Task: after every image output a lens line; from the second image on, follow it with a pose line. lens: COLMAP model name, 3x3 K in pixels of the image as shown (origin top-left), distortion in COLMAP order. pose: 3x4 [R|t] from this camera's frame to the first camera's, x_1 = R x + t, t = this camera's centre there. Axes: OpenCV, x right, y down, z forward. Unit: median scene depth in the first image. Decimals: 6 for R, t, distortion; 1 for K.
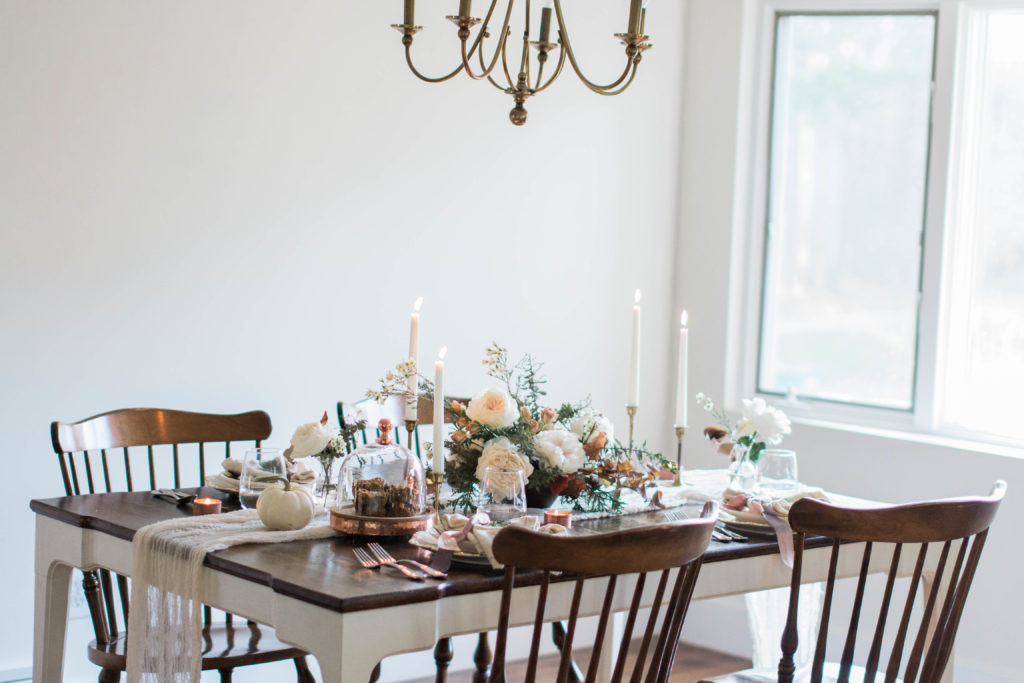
lens RADIAL K [[2123.9, 0, 512.2], [0, 2123.9, 341.2], [0, 0, 1]] dist [0.002894, 0.000000]
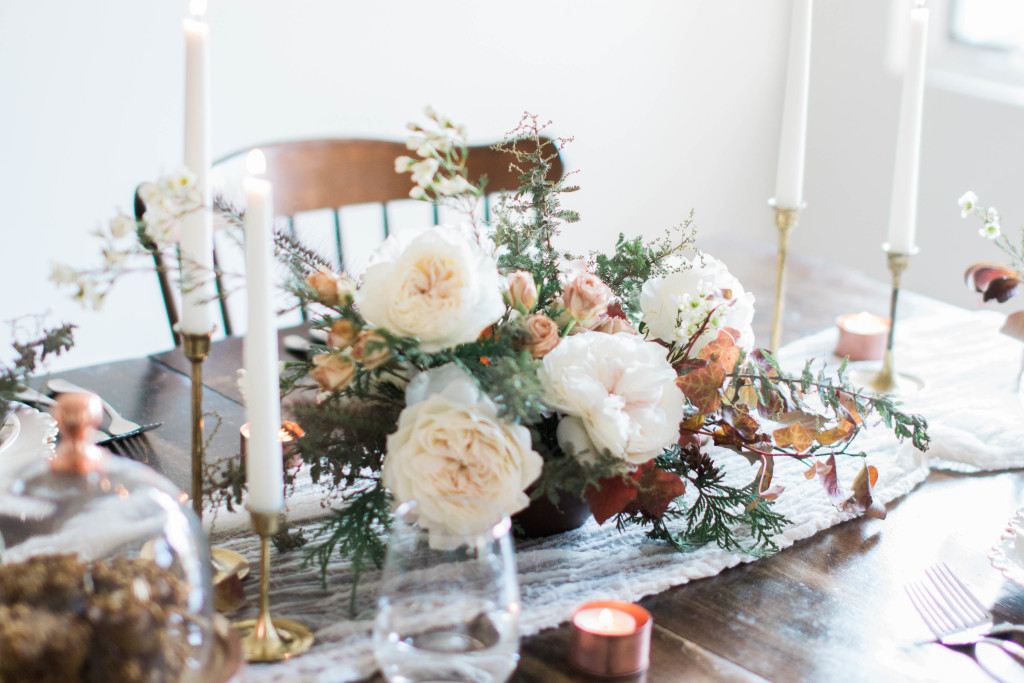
lens RADIAL K [[2123.9, 0, 511.2], [0, 2123.9, 342.2], [0, 0, 1]] dist [0.002894, 0.000000]
pose [[0.999958, 0.001248, -0.009038, 0.007790], [0.000885, 0.972653, 0.232260, -0.042243], [0.009080, -0.232258, 0.972612, 0.642744]]
